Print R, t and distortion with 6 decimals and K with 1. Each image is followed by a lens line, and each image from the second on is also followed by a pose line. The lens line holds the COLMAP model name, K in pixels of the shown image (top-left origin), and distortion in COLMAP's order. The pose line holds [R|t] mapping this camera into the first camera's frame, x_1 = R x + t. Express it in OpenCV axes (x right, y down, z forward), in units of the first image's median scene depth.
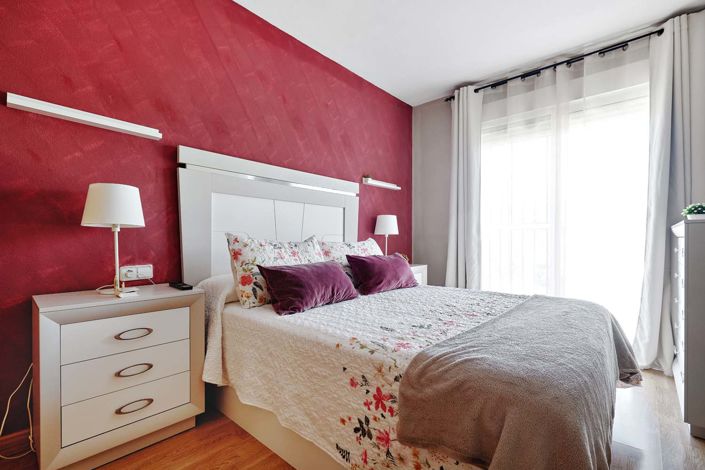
lens RADIAL K [[319.2, 0, 348.3], [0, 319.2, 240.2], [0, 0, 1]] dist [0.005048, -0.000359]
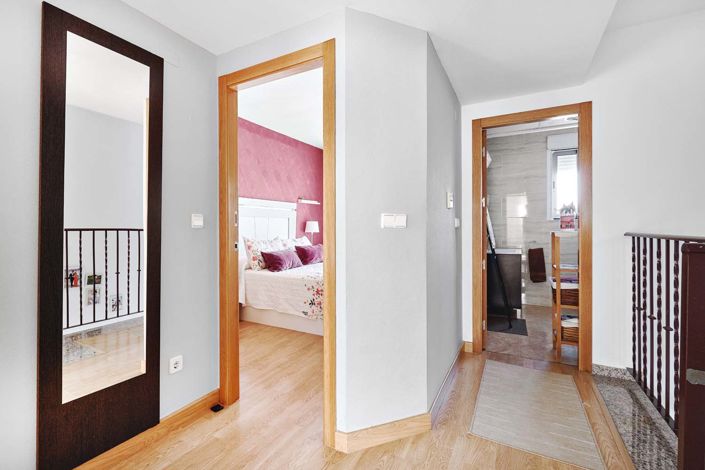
lens RADIAL K [[319.2, 0, 348.6], [0, 319.2, 228.0], [0, 0, 1]] dist [0.005048, -0.000359]
pose [[0.964332, -0.002352, 0.264686, -0.221127], [0.000336, 0.999971, 0.007663, -0.085274], [-0.264696, -0.007301, 0.964304, -1.067264]]
